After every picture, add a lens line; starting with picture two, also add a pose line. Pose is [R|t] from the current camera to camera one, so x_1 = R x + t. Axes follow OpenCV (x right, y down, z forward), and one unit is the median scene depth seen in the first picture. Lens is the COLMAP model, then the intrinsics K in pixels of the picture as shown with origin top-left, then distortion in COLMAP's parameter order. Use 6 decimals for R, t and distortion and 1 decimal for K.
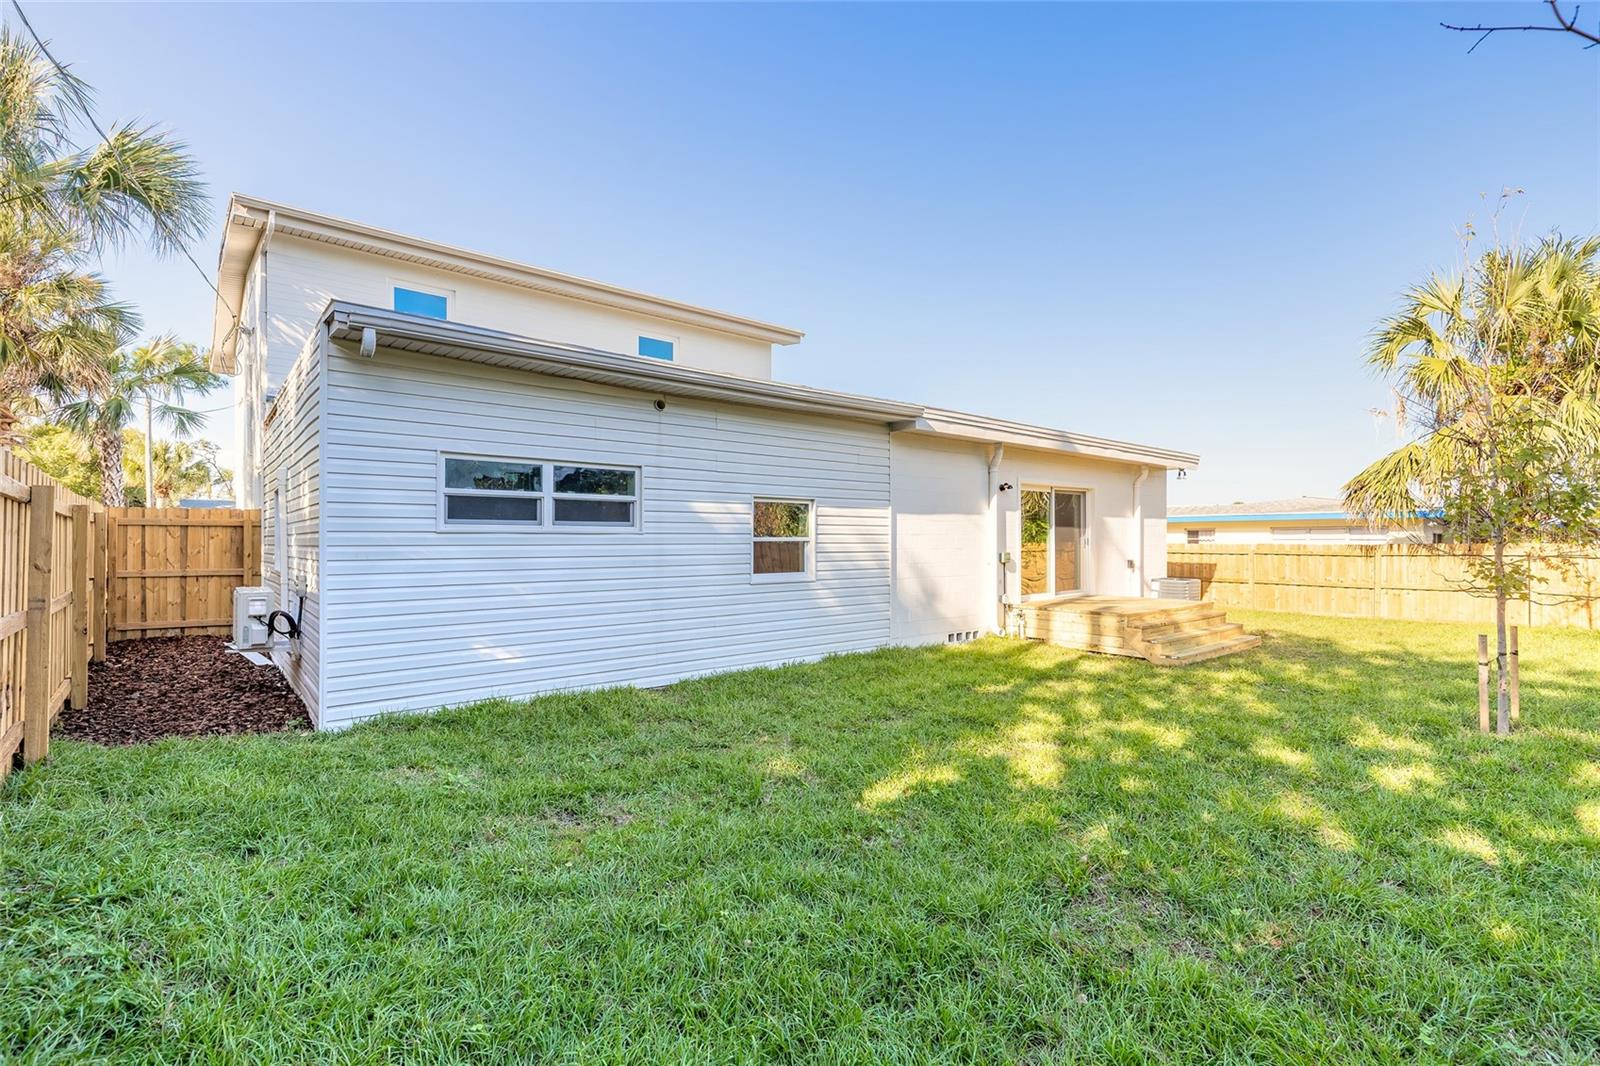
lens RADIAL K [[718.1, 0, 800.0], [0, 718.1, 533.0], [0, 0, 1]] dist [-0.000260, 0.000005]
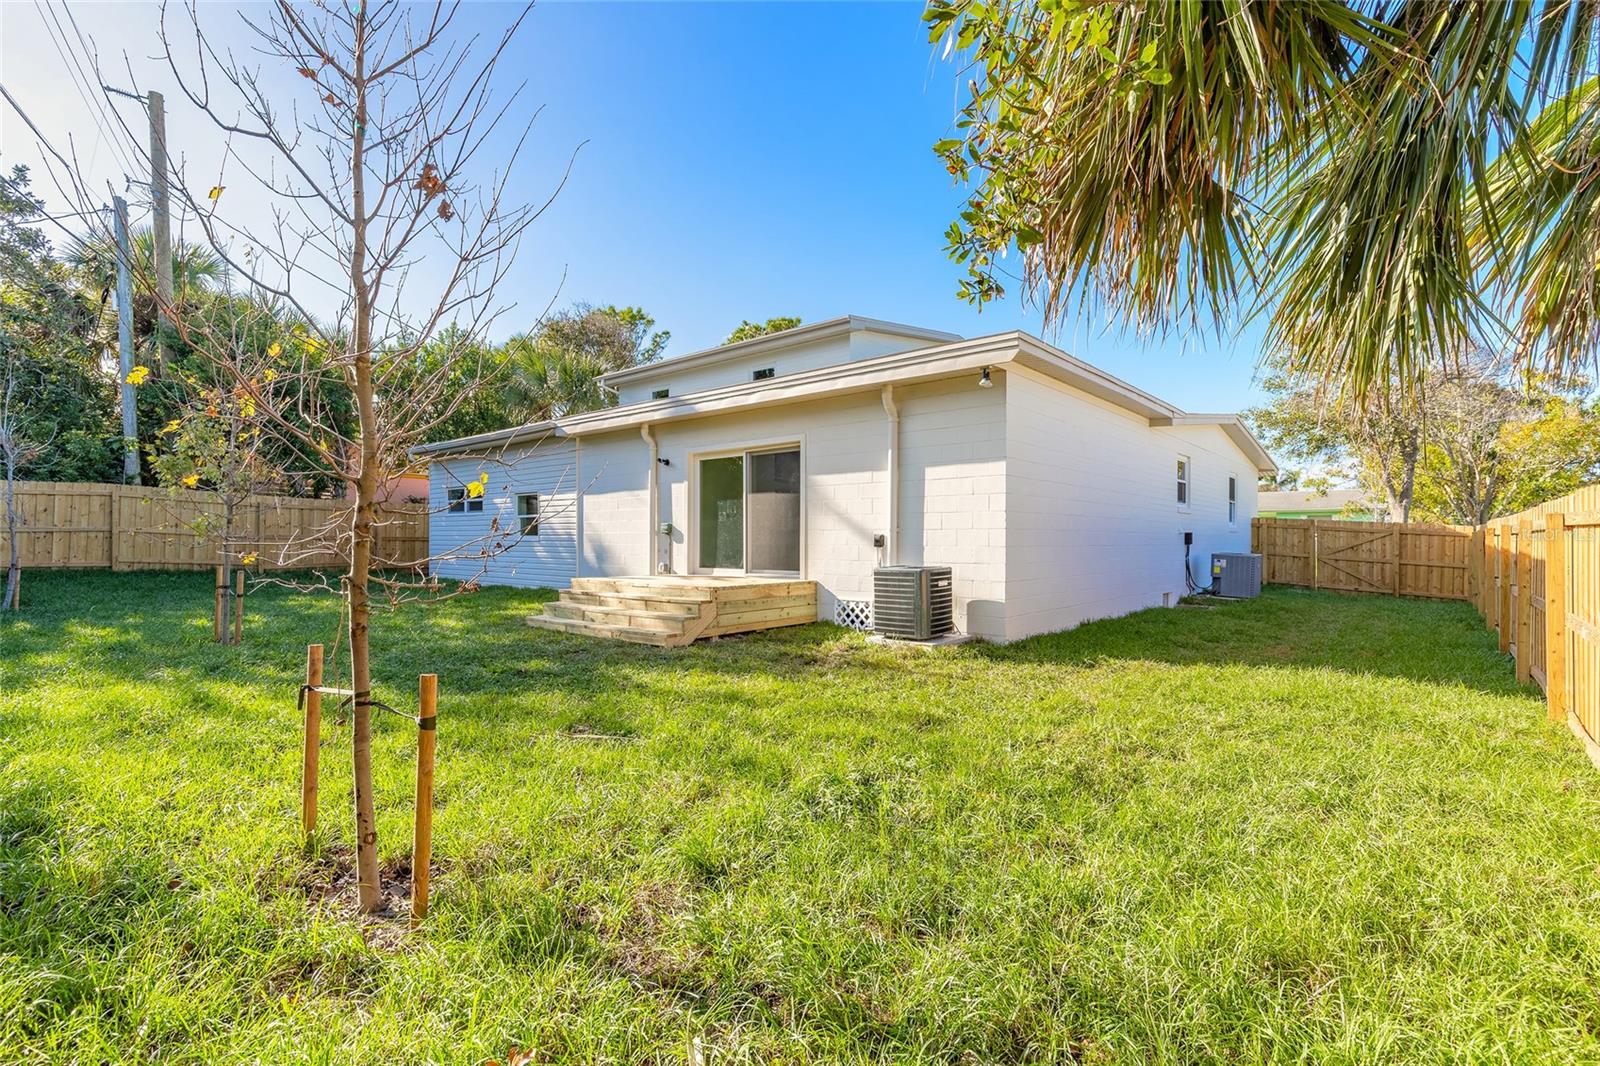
lens RADIAL K [[718.1, 0, 800.0], [0, 718.1, 533.0], [0, 0, 1]] dist [-0.000260, 0.000005]
pose [[0.159420, -0.001783, -0.987209, 1.298530], [0.013169, 0.999913, 0.000320, 0.041666], [0.987123, -0.013052, 0.159430, 0.973026]]
